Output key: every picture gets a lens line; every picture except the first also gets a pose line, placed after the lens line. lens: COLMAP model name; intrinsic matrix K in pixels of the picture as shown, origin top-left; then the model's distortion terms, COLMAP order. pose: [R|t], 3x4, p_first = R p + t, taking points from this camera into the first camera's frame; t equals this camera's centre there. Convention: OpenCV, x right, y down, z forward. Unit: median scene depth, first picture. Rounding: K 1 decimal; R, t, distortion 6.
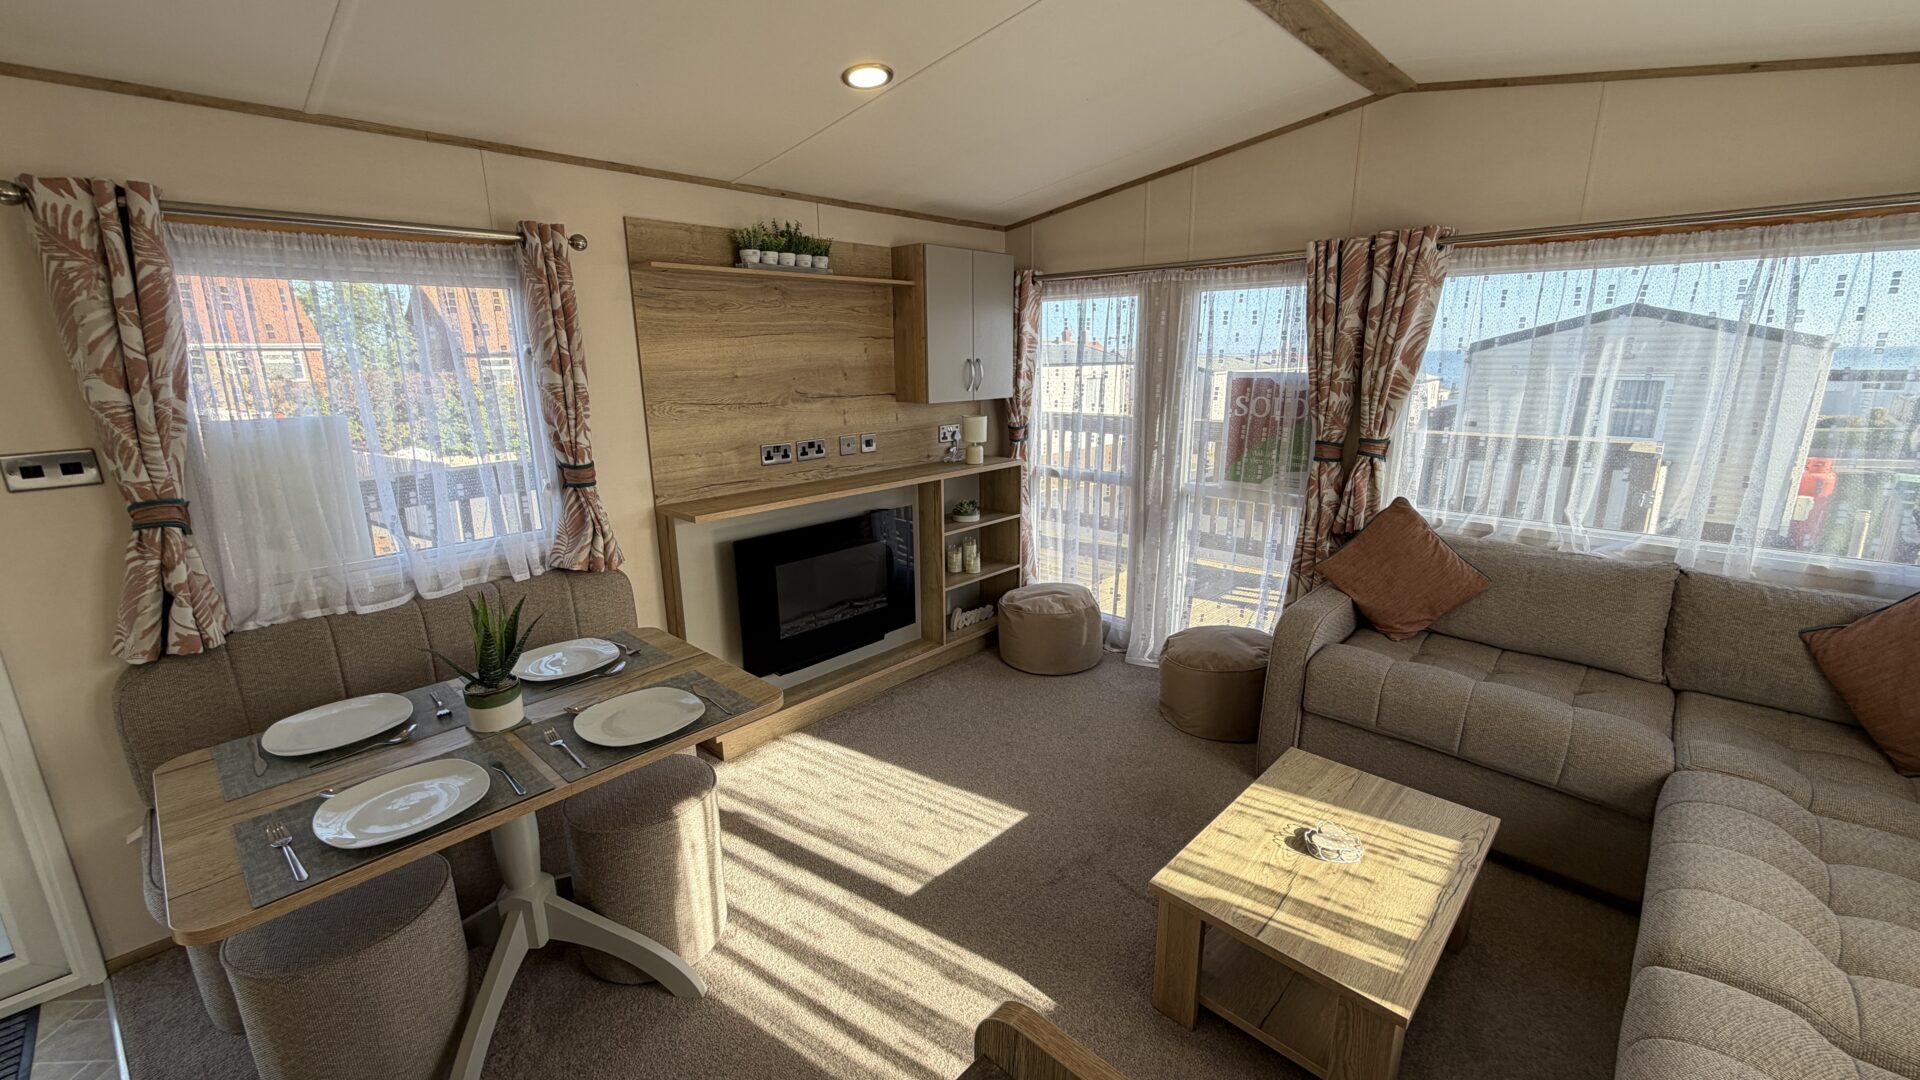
lens RADIAL K [[753.9, 0, 960.0], [0, 753.9, 540.0], [0, 0, 1]] dist [0.000923, 0.000041]
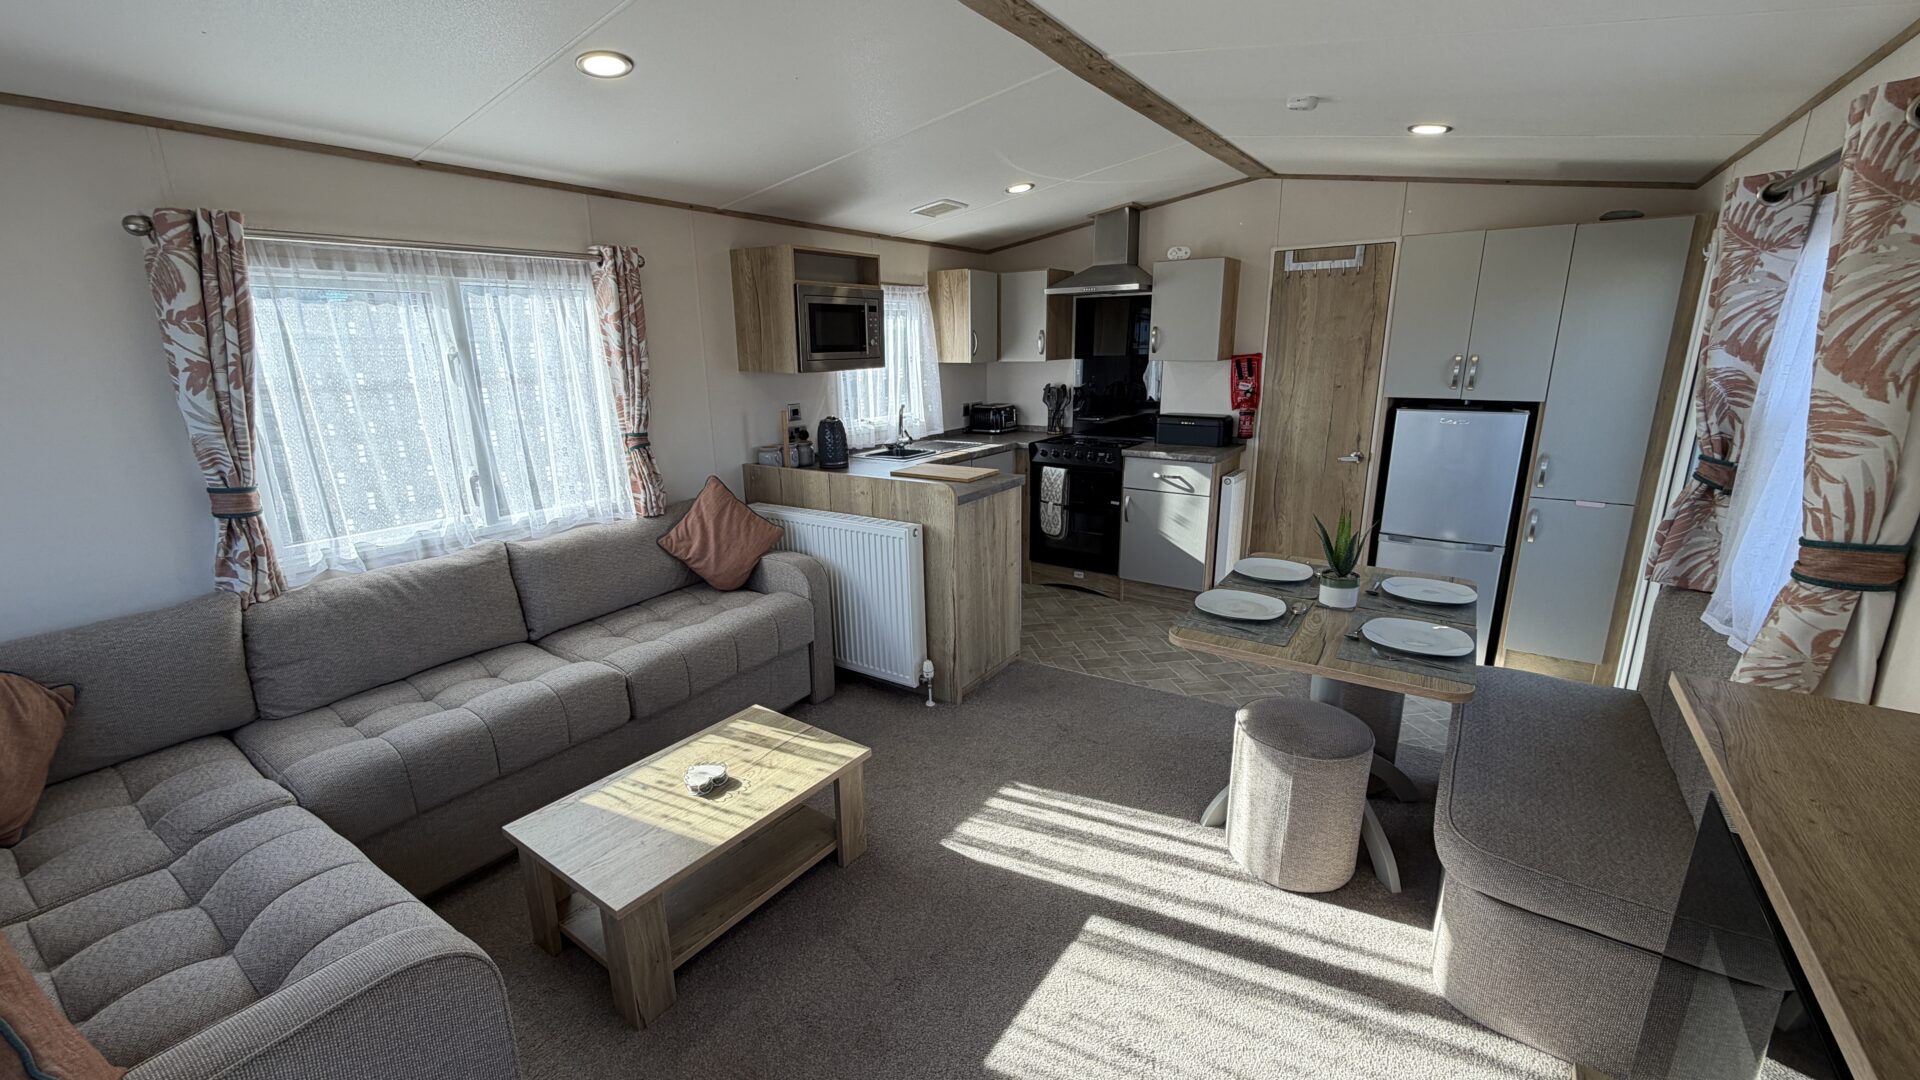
lens RADIAL K [[748.9, 0, 954.0], [0, 748.9, 542.0], [0, 0, 1]] dist [0.001605, 0.000278]
pose [[-0.989500, 0.062795, -0.130177, 0.175275], [-0.007549, 0.876999, 0.480433, -0.349174], [0.144334, 0.476371, -0.867317, 1.375278]]
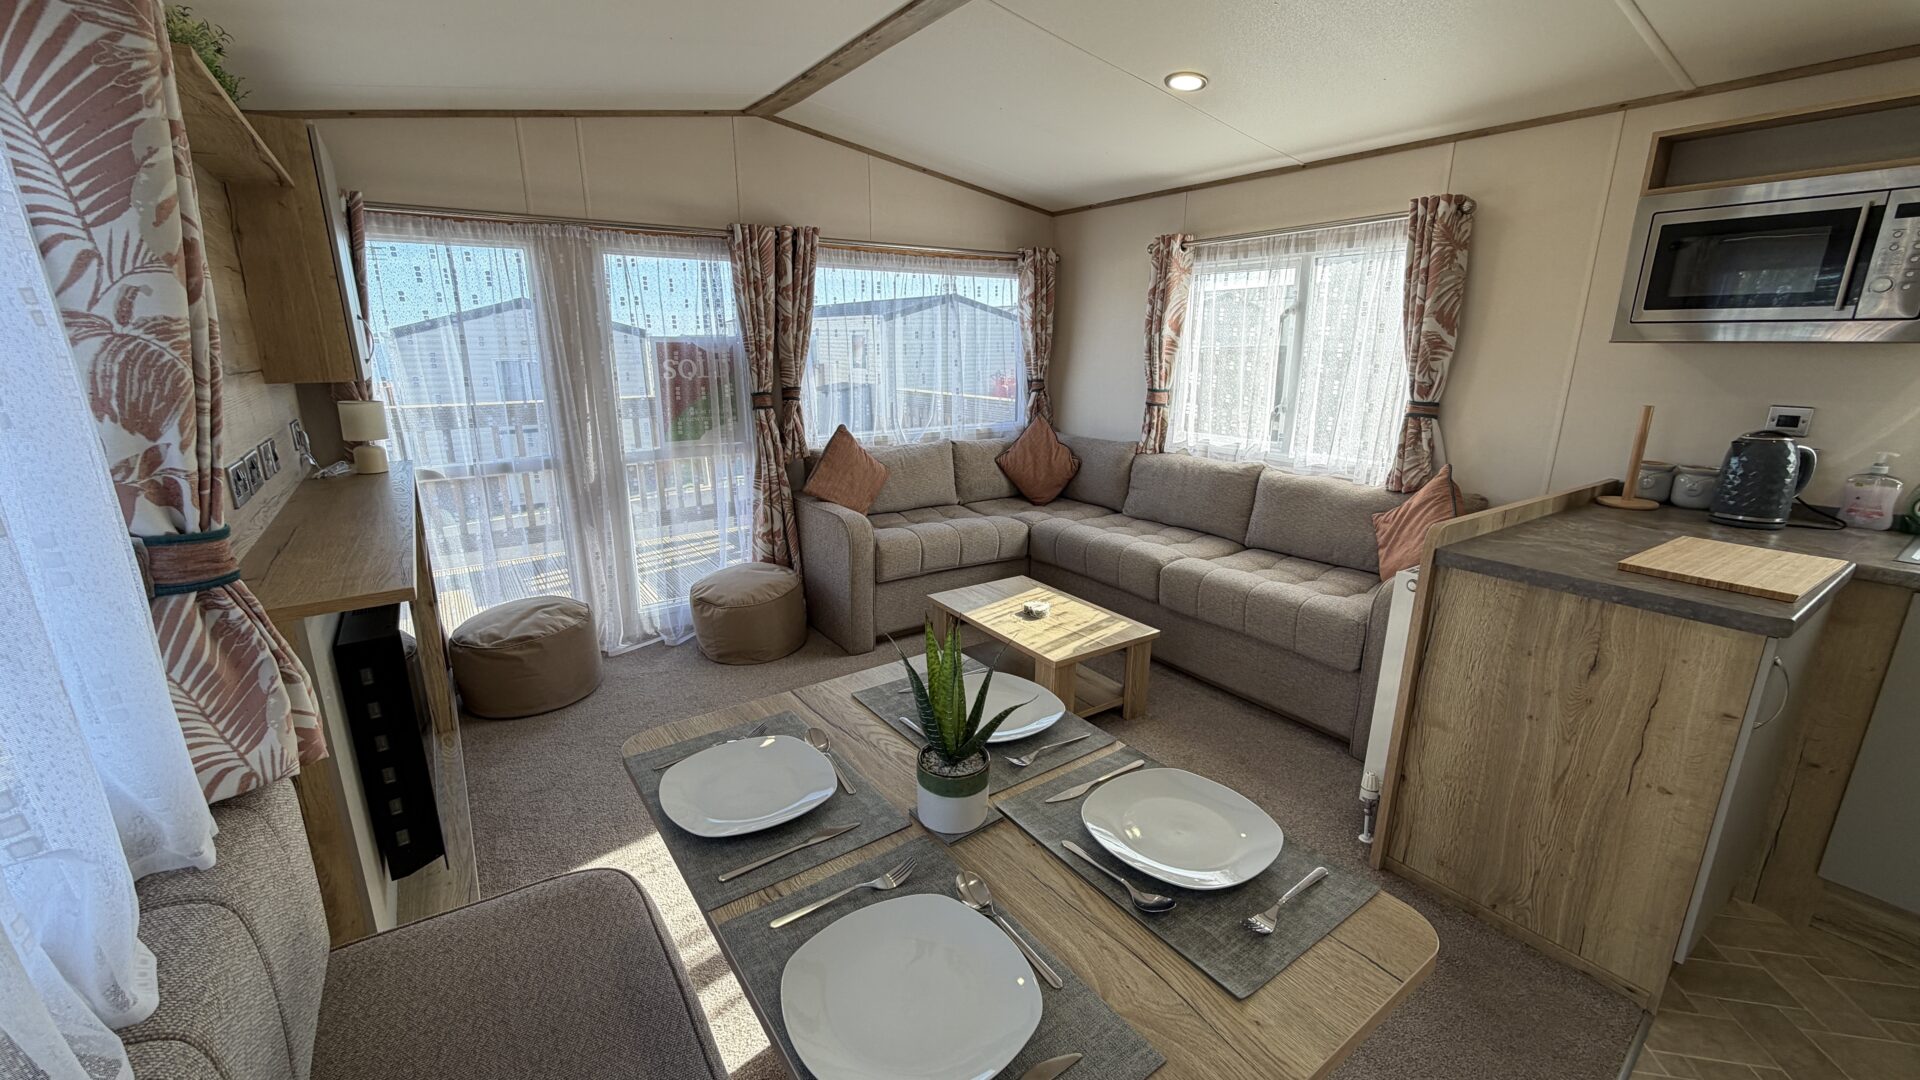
lens RADIAL K [[759.8, 0, 951.7], [0, 759.8, 539.5], [0, 0, 1]] dist [0.000272, -0.000431]
pose [[0.211235, -0.239803, 0.947562, -0.808691], [0.231292, 0.954168, 0.189914, -0.080679], [-0.949675, 0.179047, 0.257018, 0.523671]]
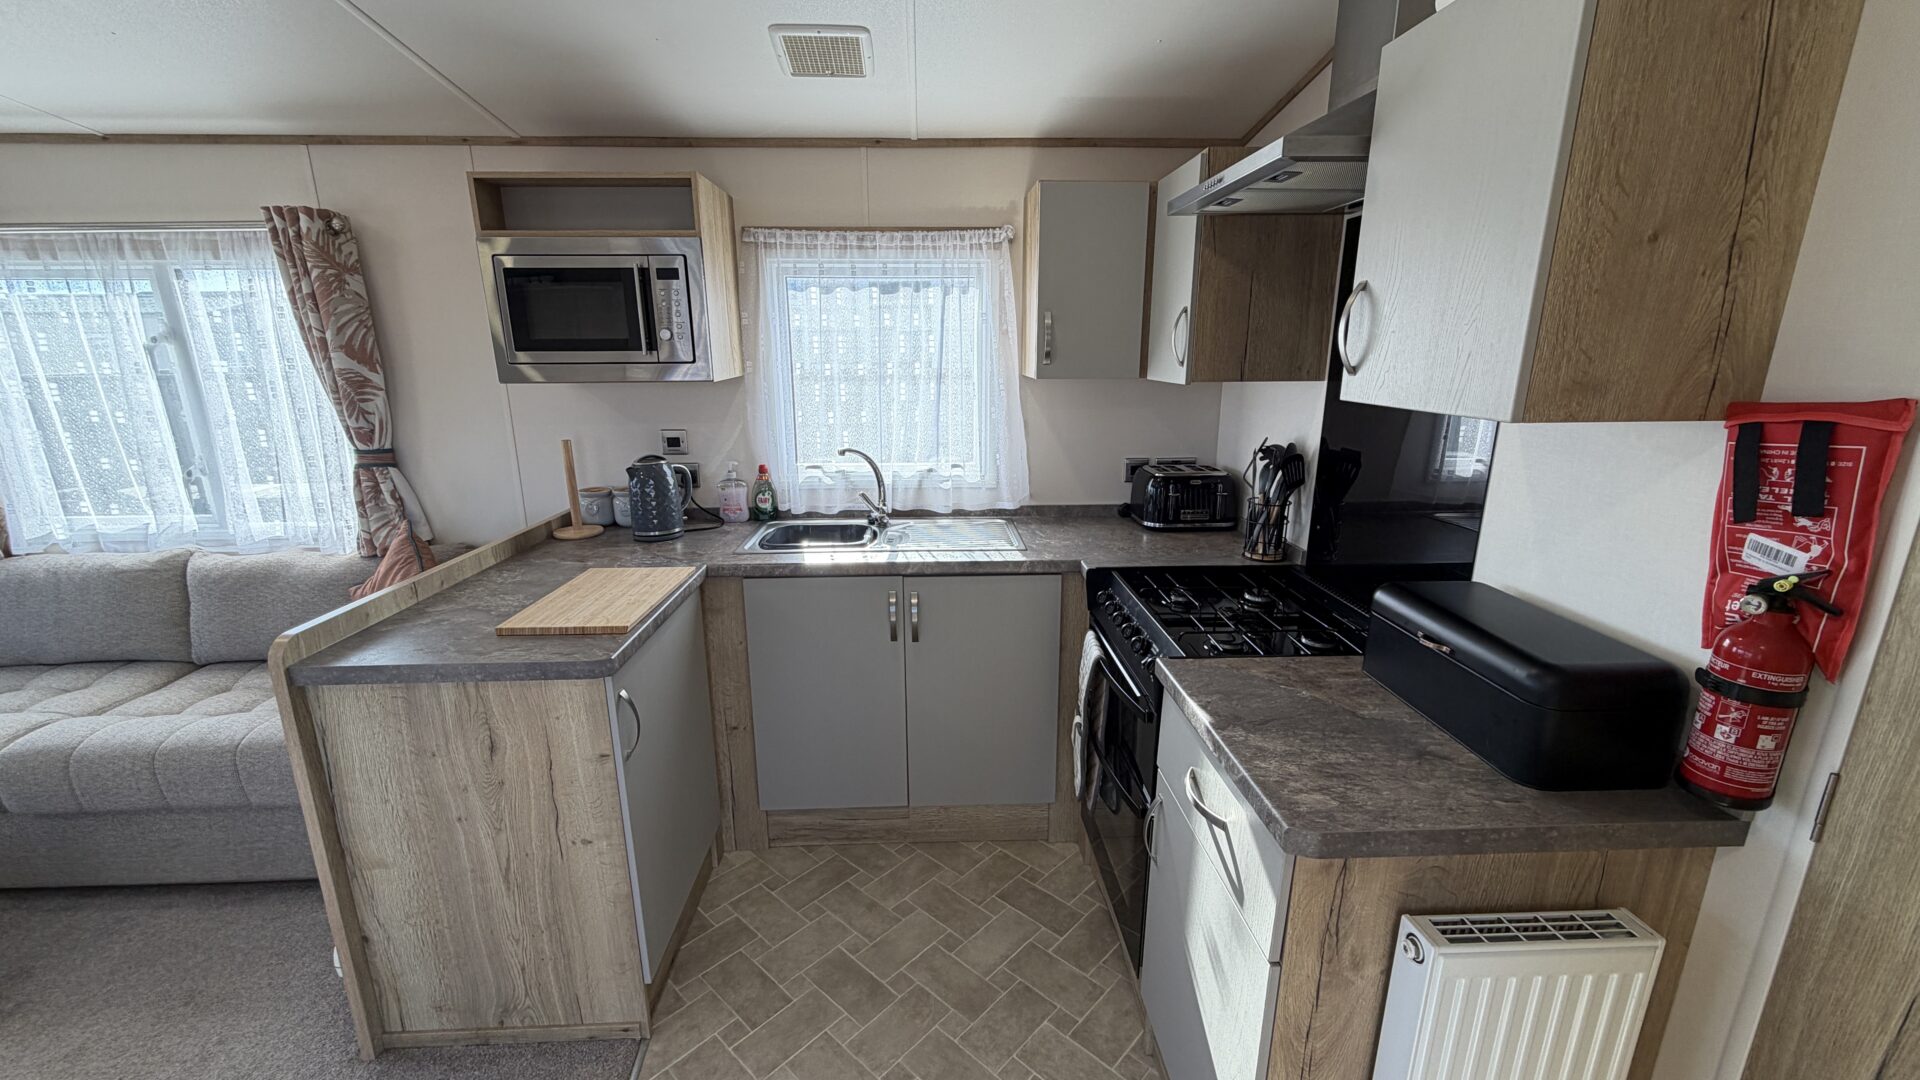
lens RADIAL K [[759.8, 0, 951.7], [0, 759.8, 539.5], [0, 0, 1]] dist [0.000272, -0.000431]
pose [[-0.712419, -0.160522, 0.683148, -0.741444], [0.180053, 0.899086, 0.399029, -0.046944], [-0.678262, 0.407279, -0.611624, 0.232820]]
